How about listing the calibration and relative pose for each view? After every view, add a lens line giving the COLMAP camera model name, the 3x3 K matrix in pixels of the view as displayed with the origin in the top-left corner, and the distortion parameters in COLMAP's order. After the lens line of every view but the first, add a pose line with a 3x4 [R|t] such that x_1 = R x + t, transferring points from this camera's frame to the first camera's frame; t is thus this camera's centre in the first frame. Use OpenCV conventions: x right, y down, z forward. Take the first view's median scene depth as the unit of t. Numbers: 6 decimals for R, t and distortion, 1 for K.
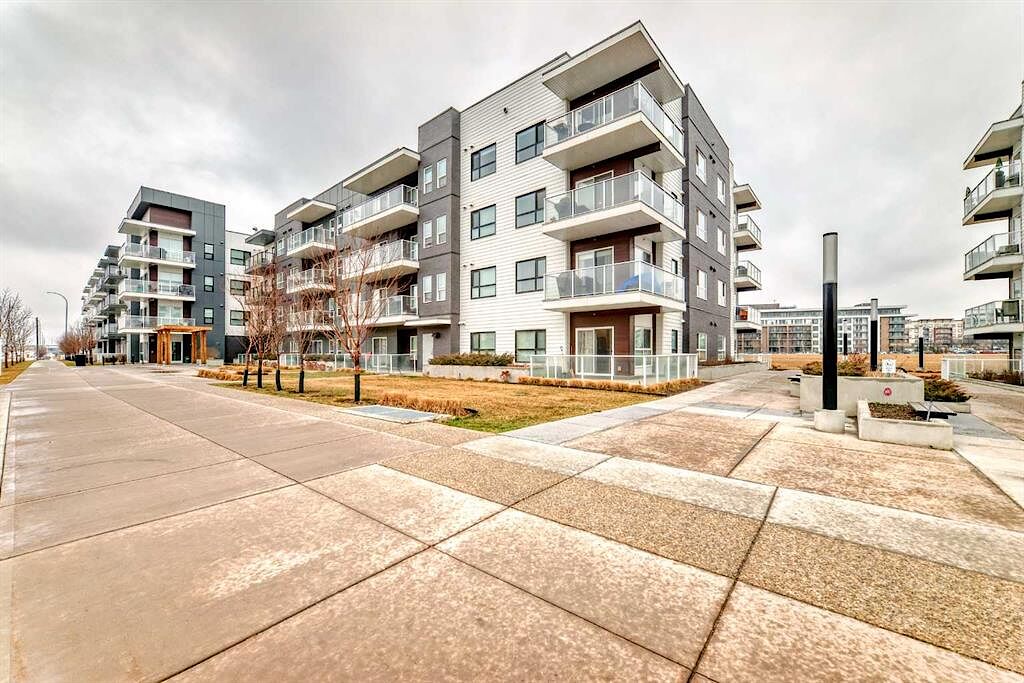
lens RADIAL K [[400.3, 0, 511.4], [0, 400.3, 341.1], [0, 0, 1]] dist [-0.002004, -0.000030]
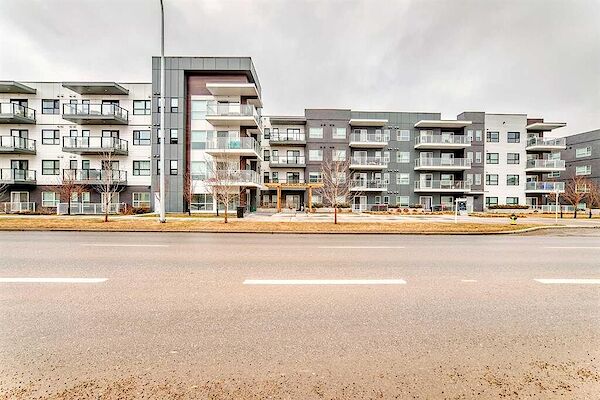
lens RADIAL K [[234.6, 0, 299.7], [0, 234.6, 203.4], [0, 0, 1]] dist [-0.002004, -0.000030]
pose [[0.745482, -0.002163, 0.666522, -2.227485], [-0.020803, 0.999432, 0.026510, 0.004383], [-0.666201, -0.033628, 0.745014, 0.680618]]
